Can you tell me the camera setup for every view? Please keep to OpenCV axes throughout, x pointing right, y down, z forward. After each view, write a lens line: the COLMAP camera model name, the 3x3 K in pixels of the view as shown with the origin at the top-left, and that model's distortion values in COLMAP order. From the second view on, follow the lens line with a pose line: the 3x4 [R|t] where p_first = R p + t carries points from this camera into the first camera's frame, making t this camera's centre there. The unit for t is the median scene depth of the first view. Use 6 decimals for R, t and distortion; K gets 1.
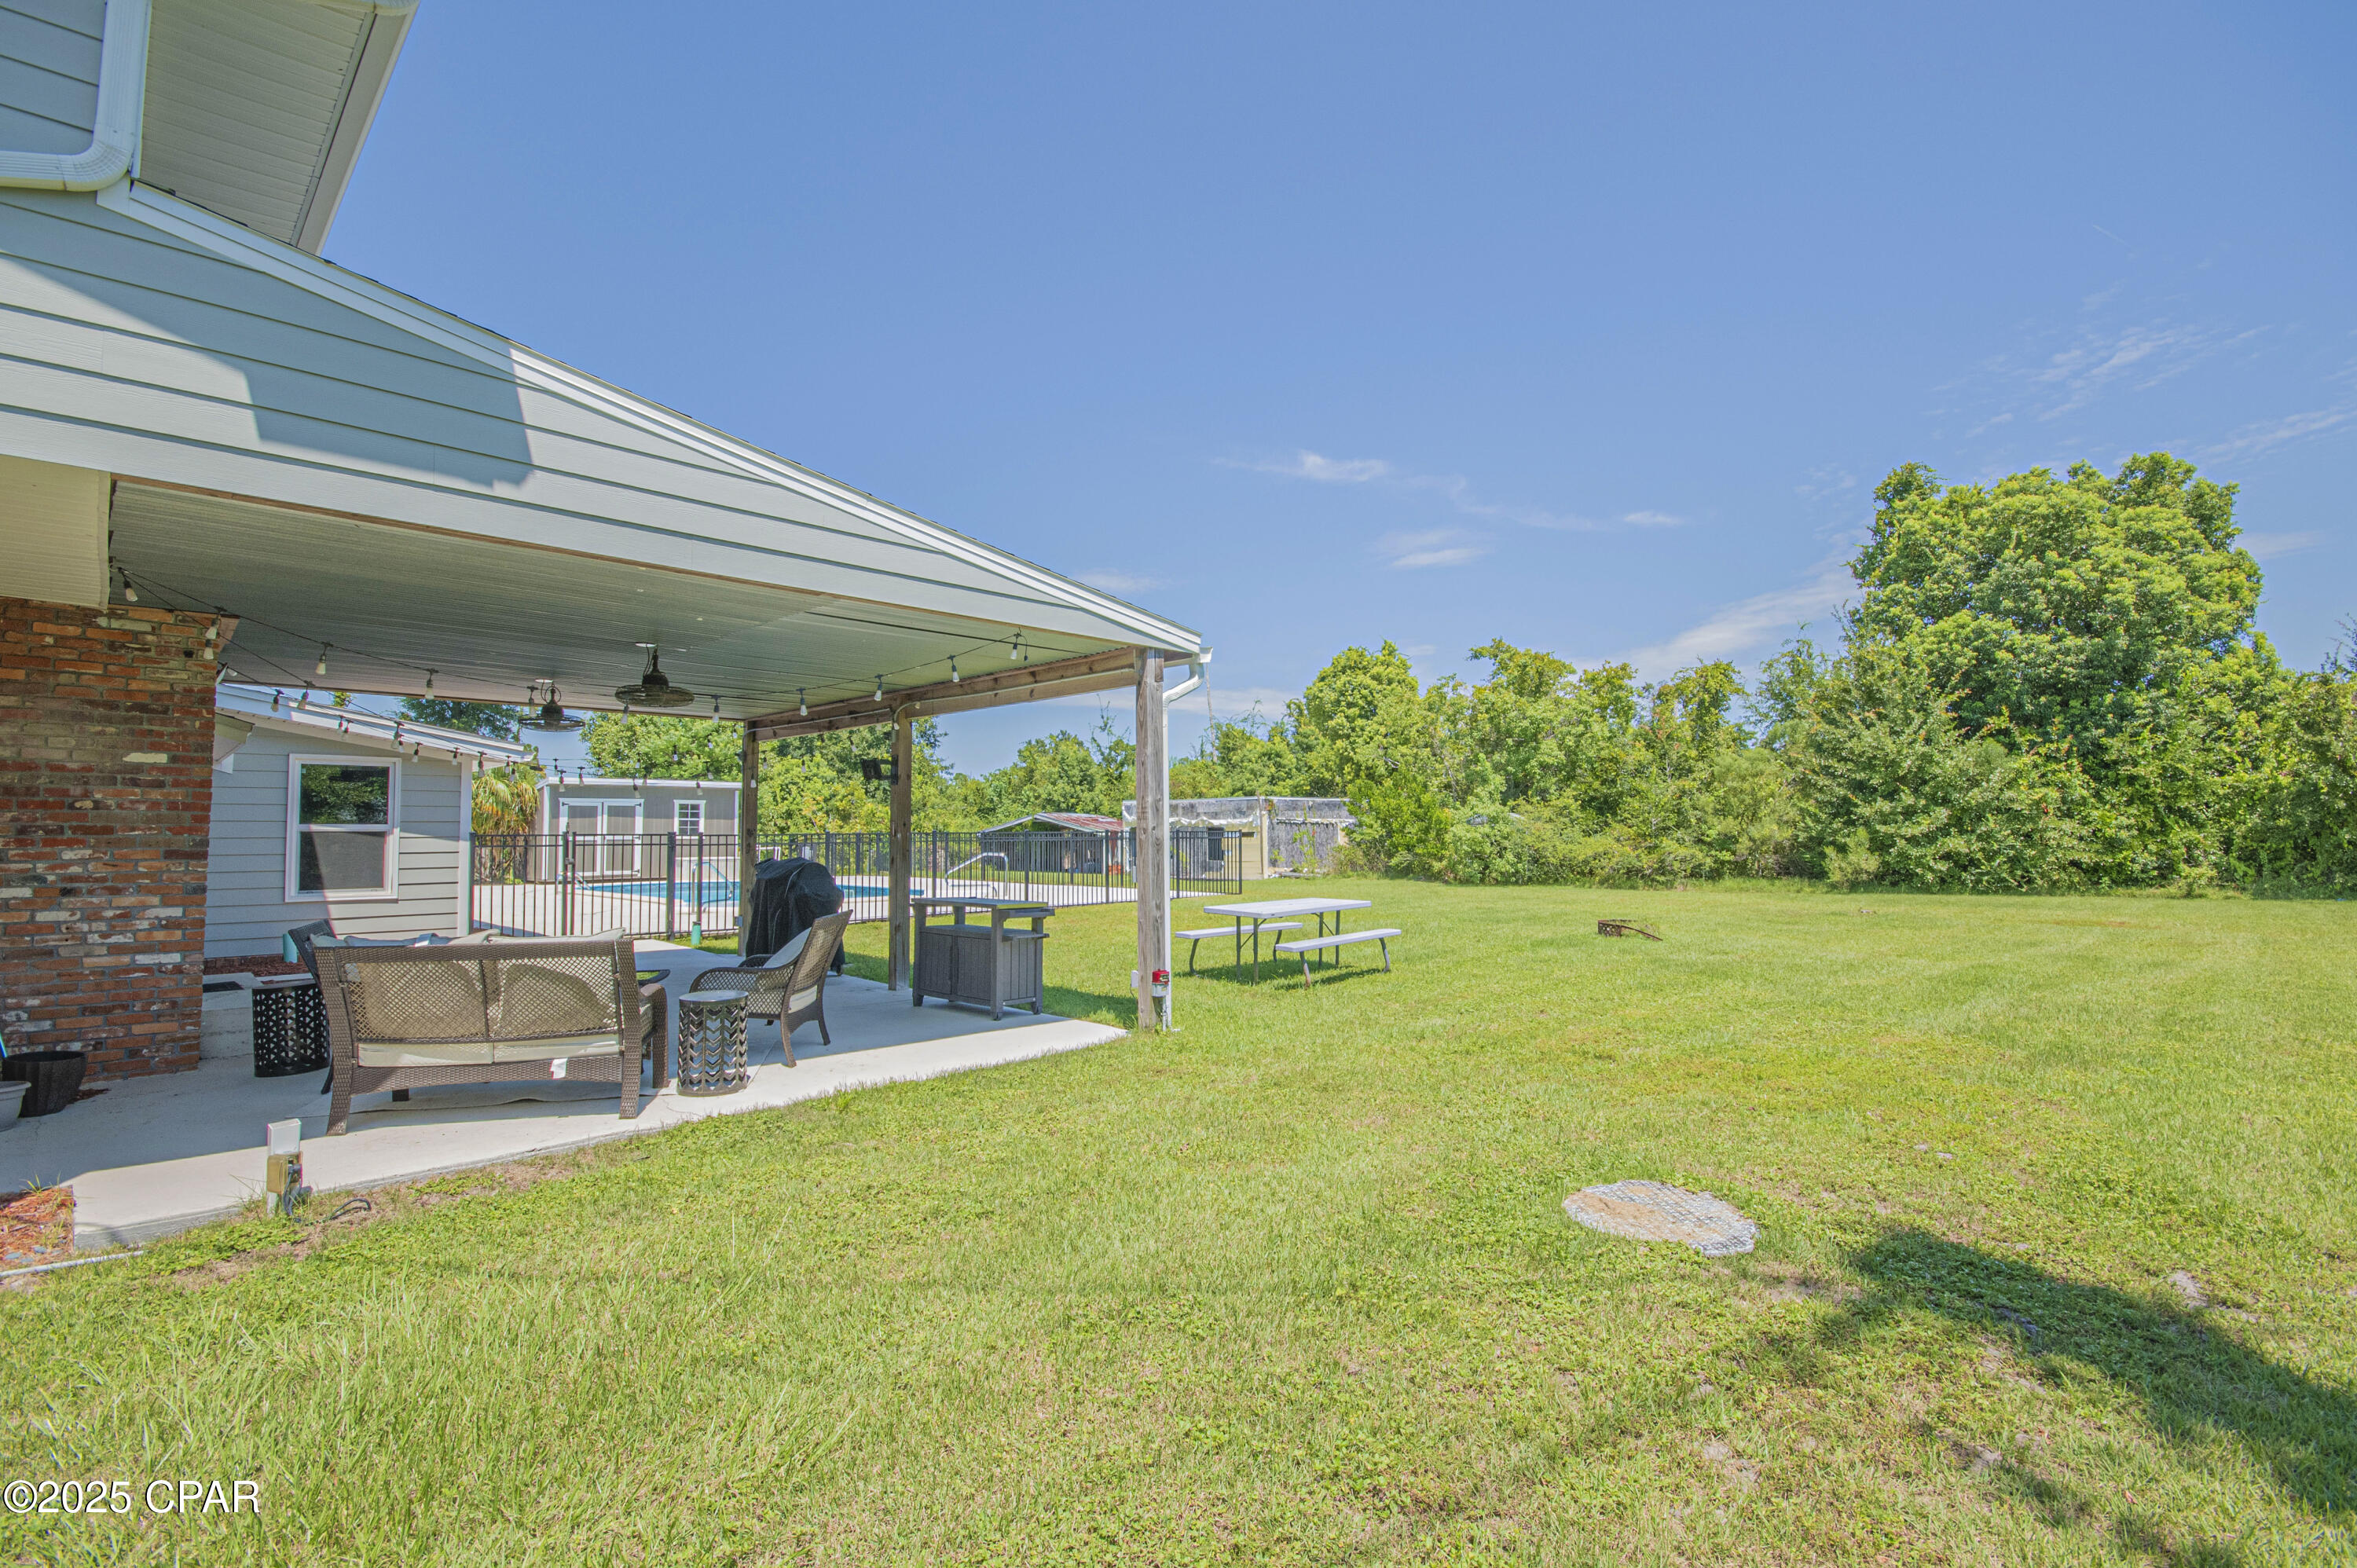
lens RADIAL K [[1048.0, 0, 1187.8], [0, 1048.0, 786.9], [0, 0, 1]] dist [0.001965, 0.000709]
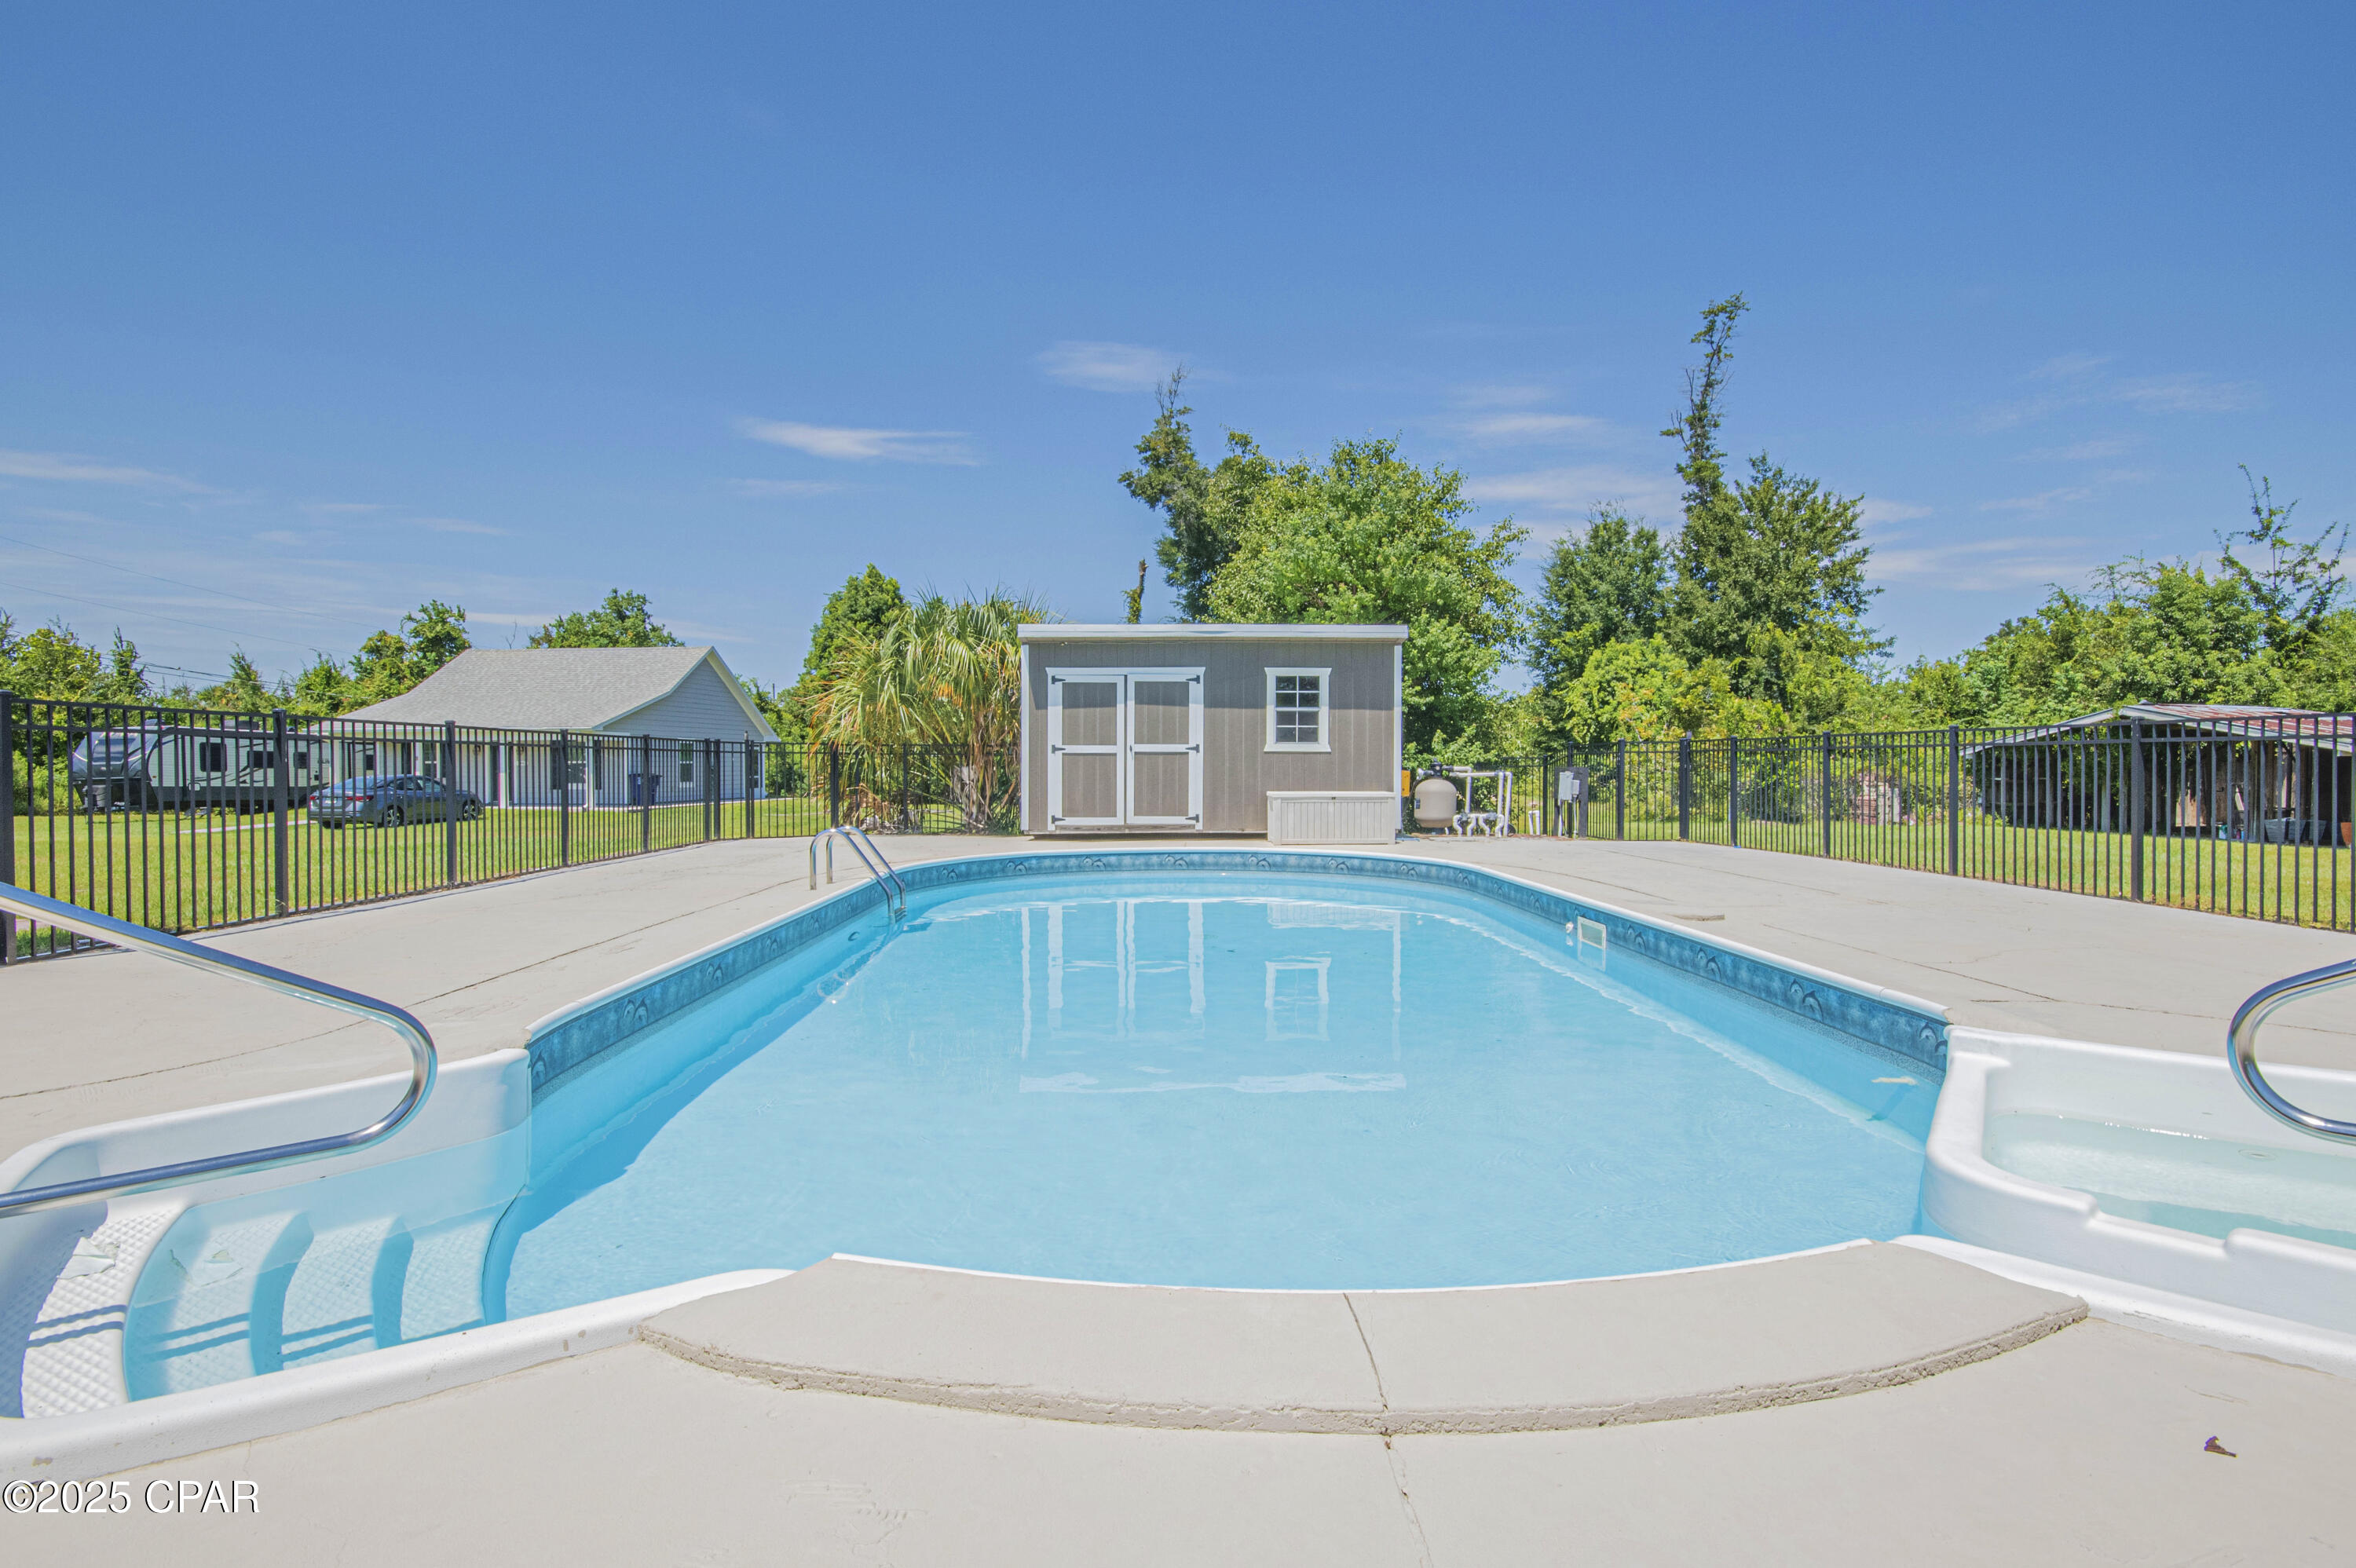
lens RADIAL K [[1159.9, 0, 1178.0], [0, 1159.9, 784.0], [0, 0, 1]] dist [-0.000951, -0.000682]
pose [[0.727308, 0.015034, -0.686147, -0.174156], [0.027811, 0.998293, 0.051352, 0.038479], [0.685748, -0.056431, 0.725648, 0.631907]]
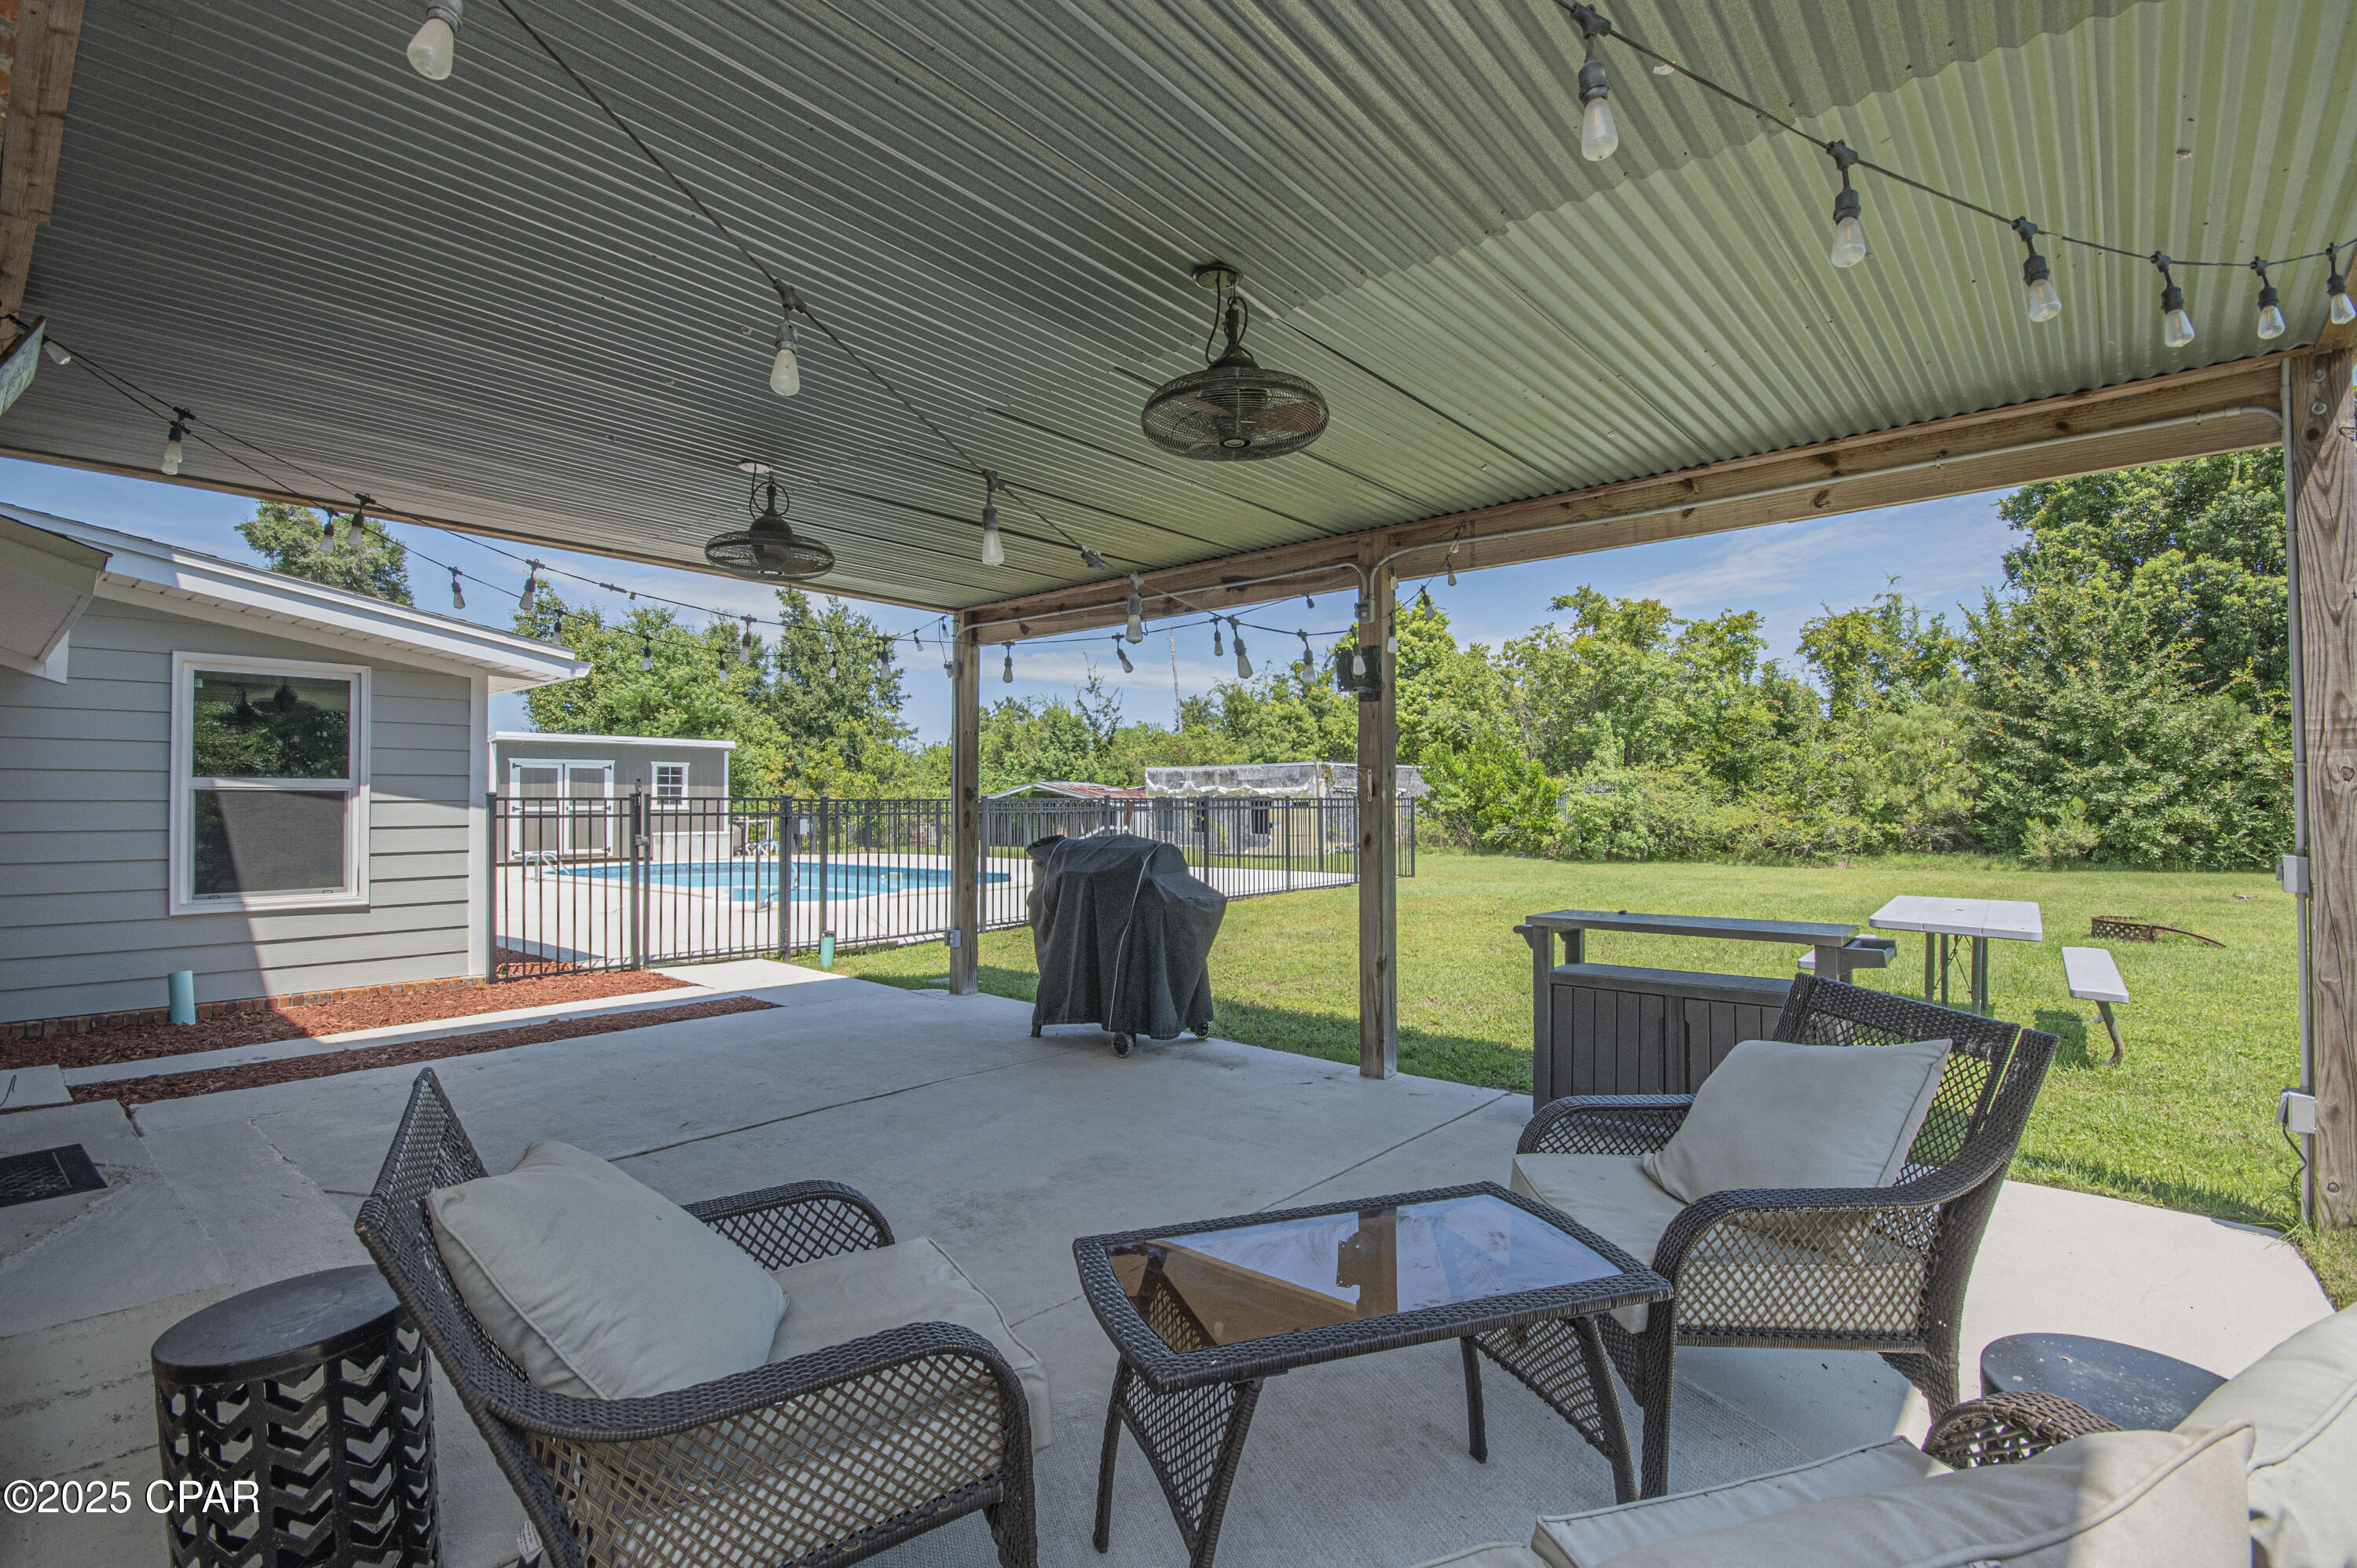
lens RADIAL K [[1063.2, 0, 1193.4], [0, 1063.2, 786.4], [0, 0, 1]] dist [-0.000067, -0.000142]
pose [[0.997202, 0.001363, 0.074735, -0.139804], [-0.003289, 0.999665, 0.025657, 0.009568], [-0.074675, -0.025831, 0.996873, 0.154433]]
